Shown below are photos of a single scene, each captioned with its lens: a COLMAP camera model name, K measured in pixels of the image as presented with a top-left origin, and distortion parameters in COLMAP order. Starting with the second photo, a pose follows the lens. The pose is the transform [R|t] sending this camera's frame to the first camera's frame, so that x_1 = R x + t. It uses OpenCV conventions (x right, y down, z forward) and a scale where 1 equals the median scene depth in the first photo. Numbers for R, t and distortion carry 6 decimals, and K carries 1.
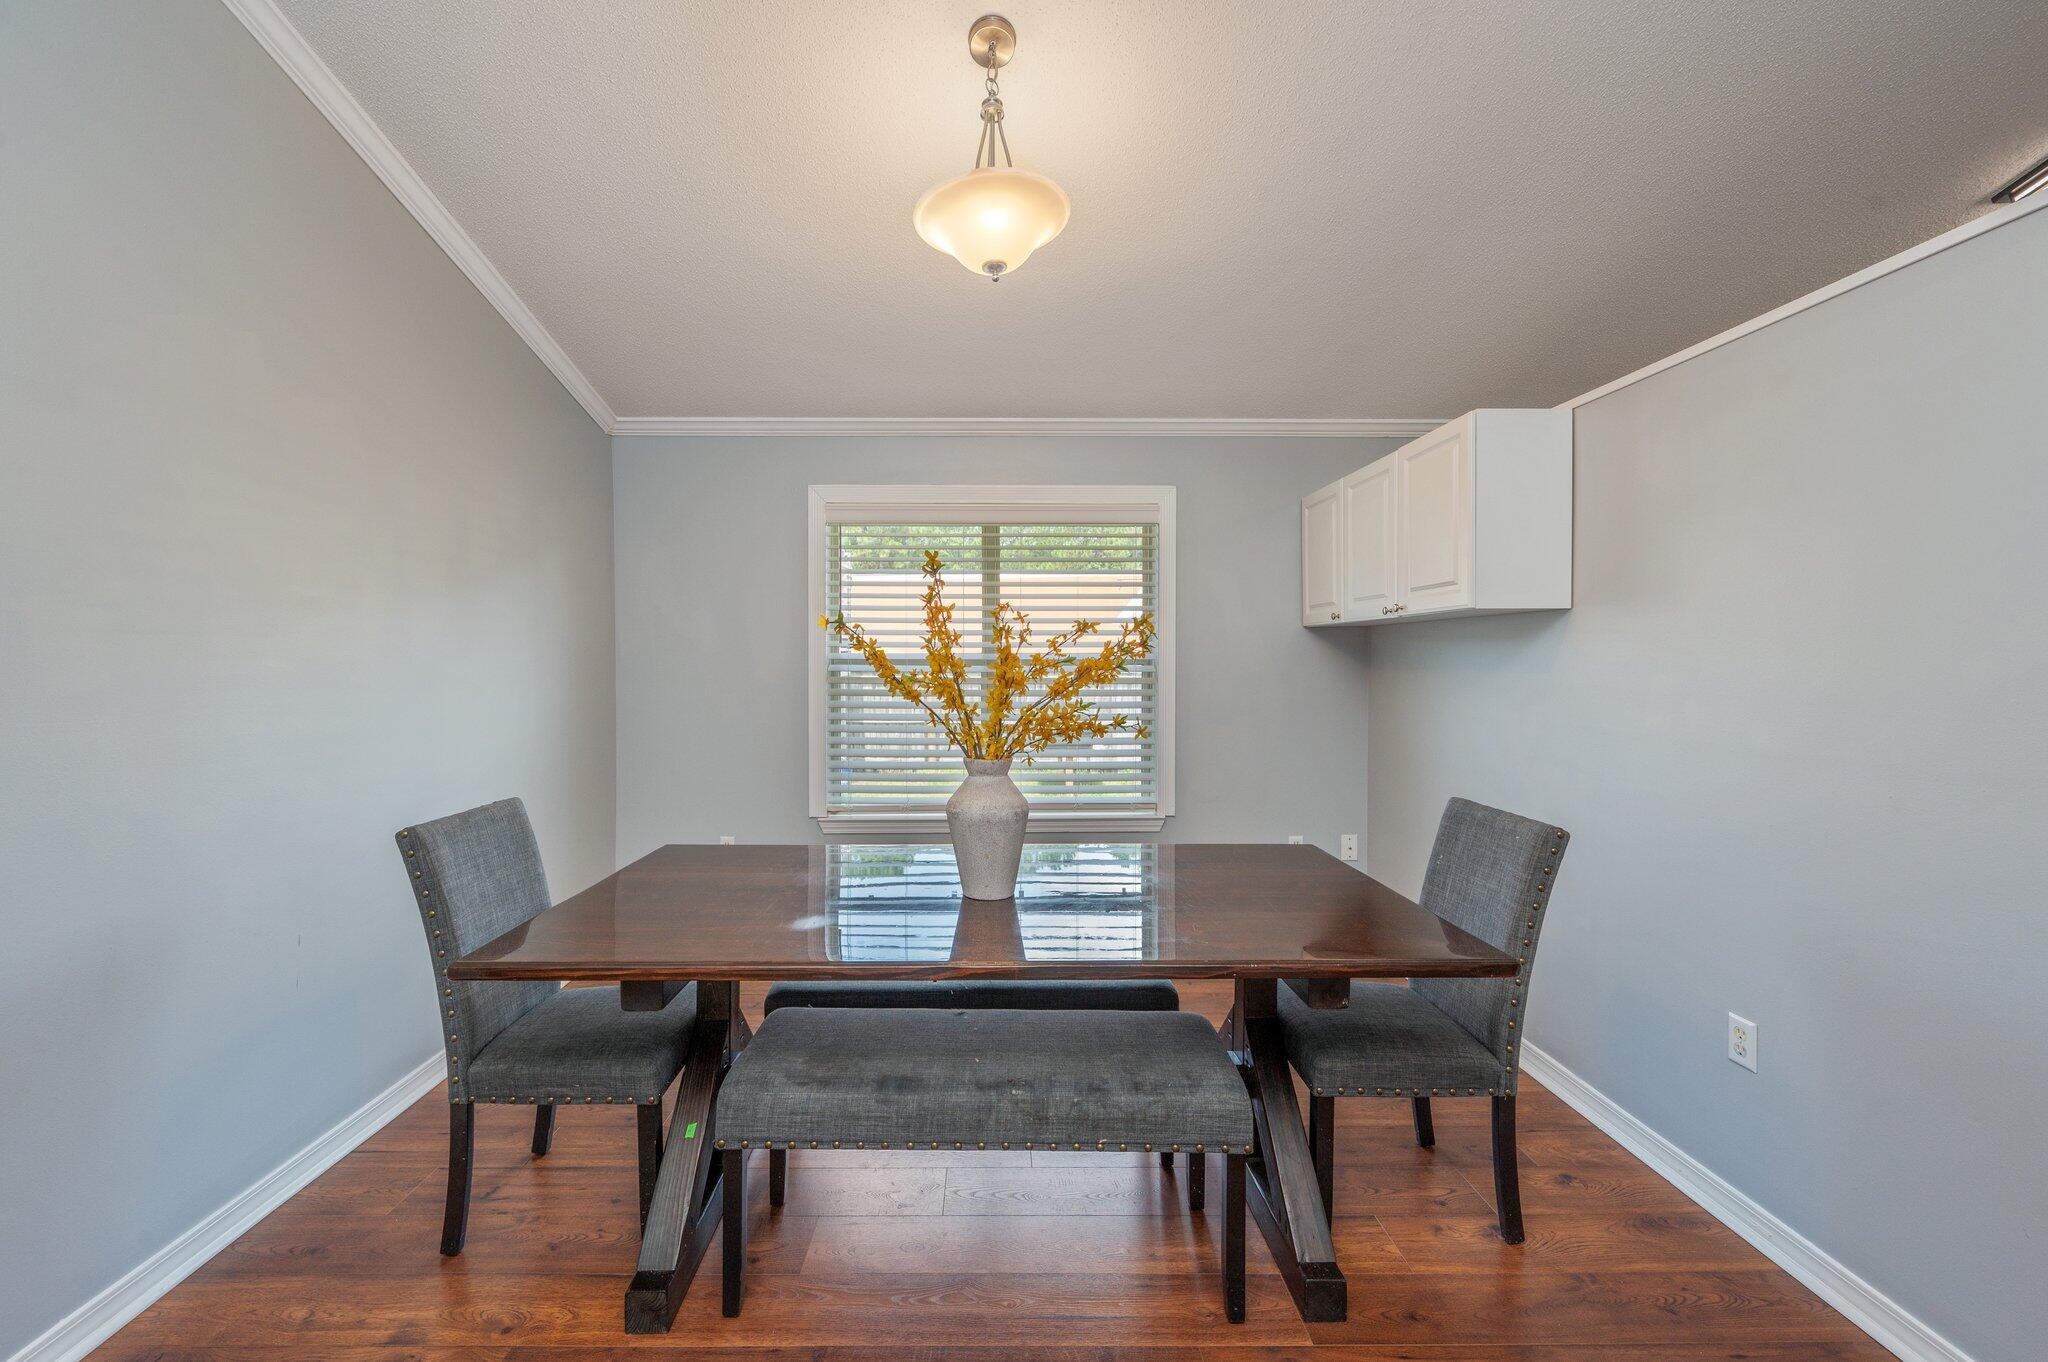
lens RADIAL K [[824.5, 0, 994.1], [0, 824.5, 674.5], [0, 0, 1]] dist [-0.003378, -0.000102]
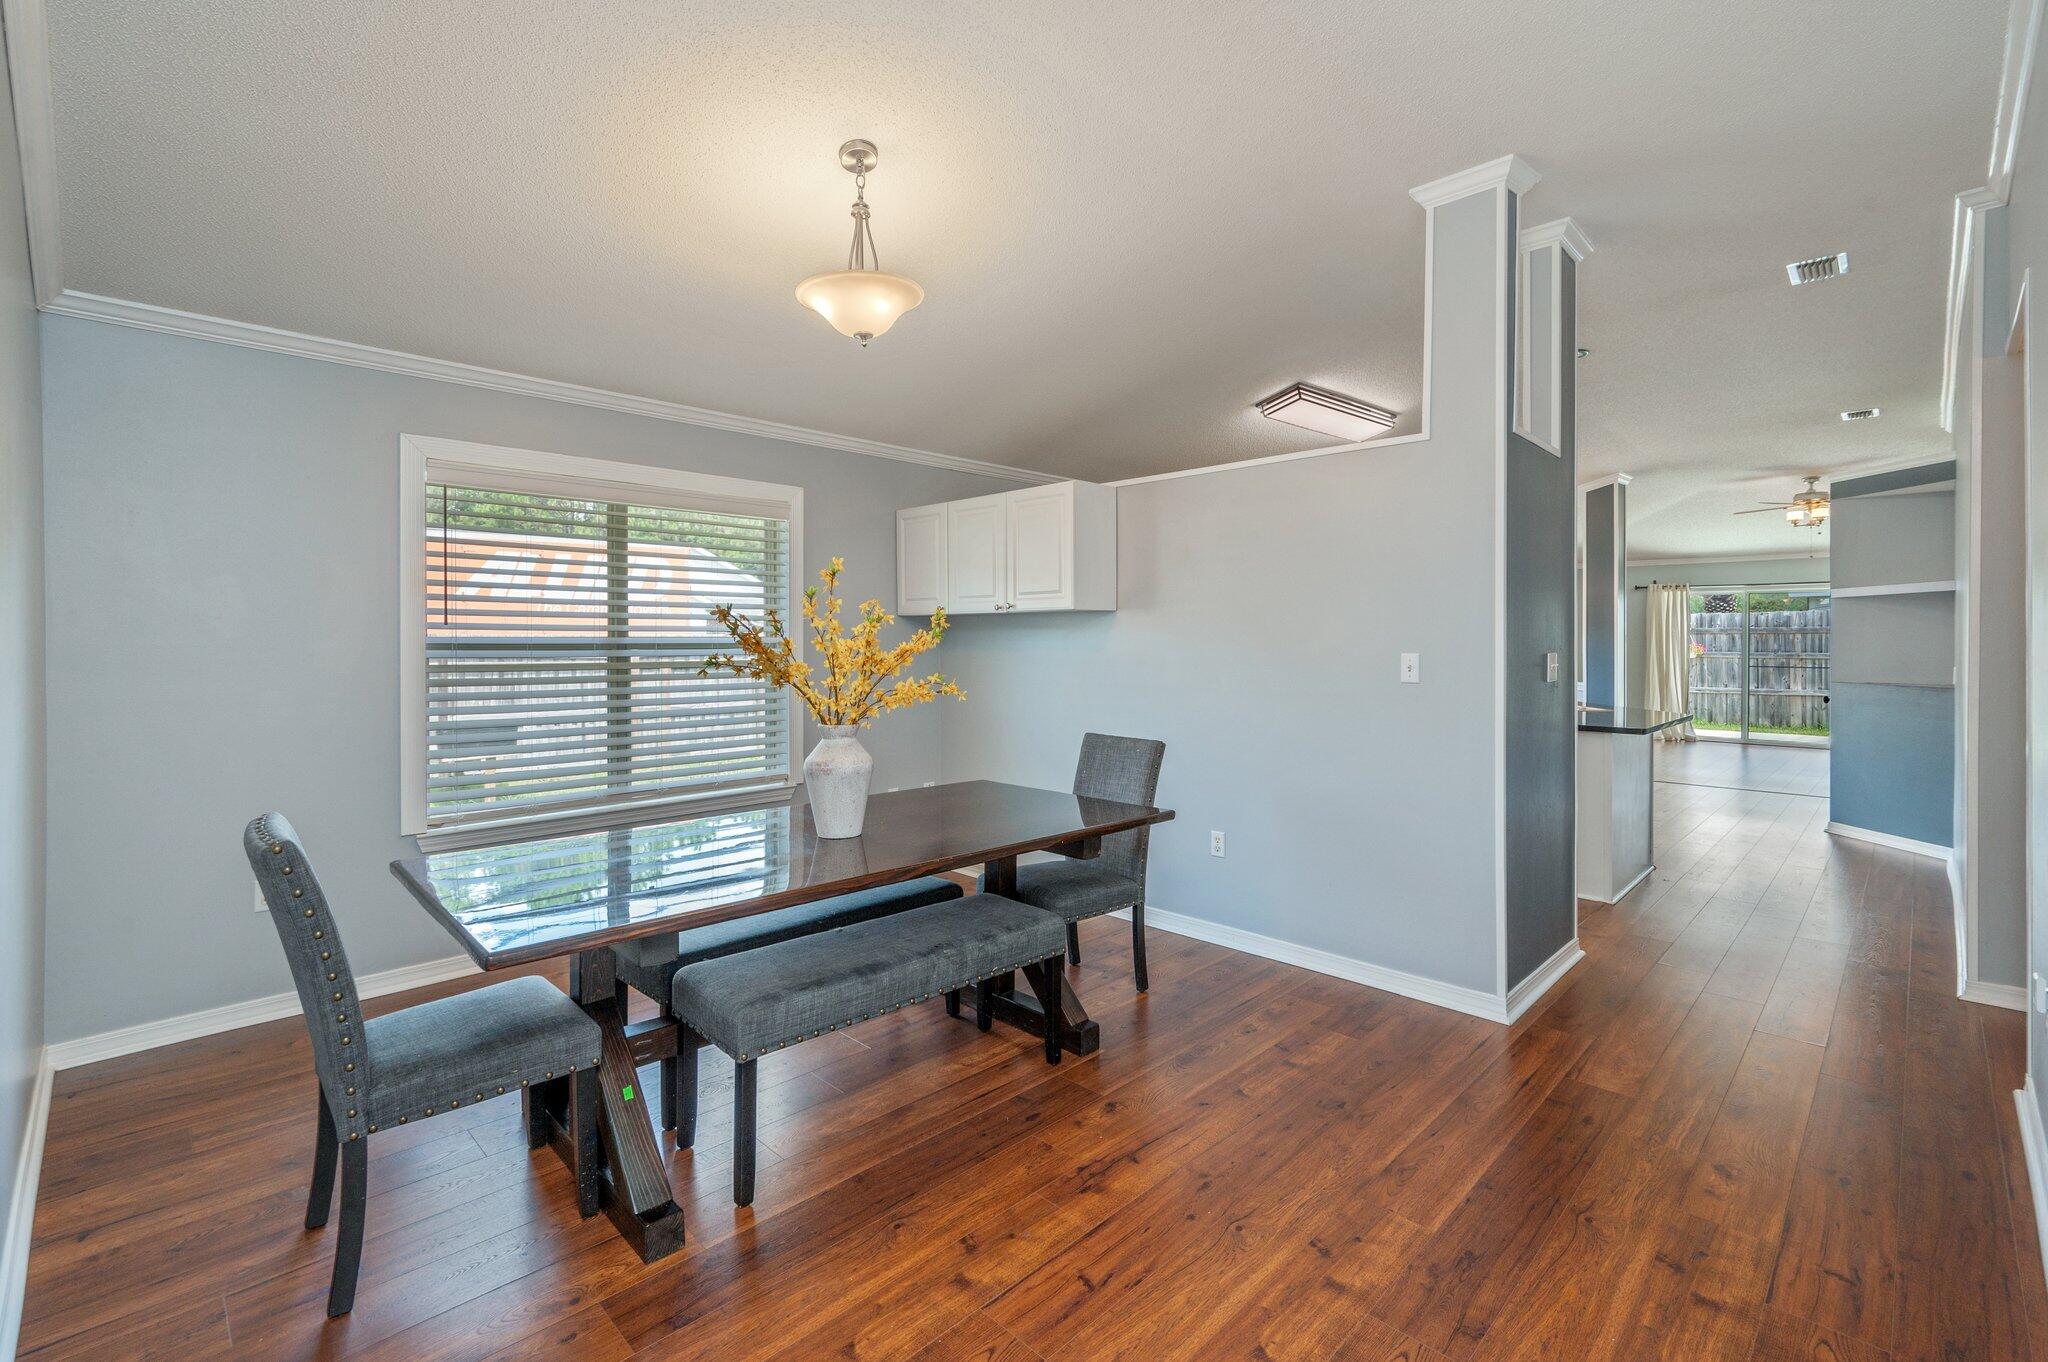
lens RADIAL K [[907.7, 0, 1033.5], [0, 907.7, 659.9], [0, 0, 1]] dist [0.000429, -0.000156]
pose [[0.706654, -0.016068, 0.707377, -0.691941], [0.013993, 0.999864, 0.008732, -0.002715], [-0.707421, 0.003728, 0.706783, -0.146811]]
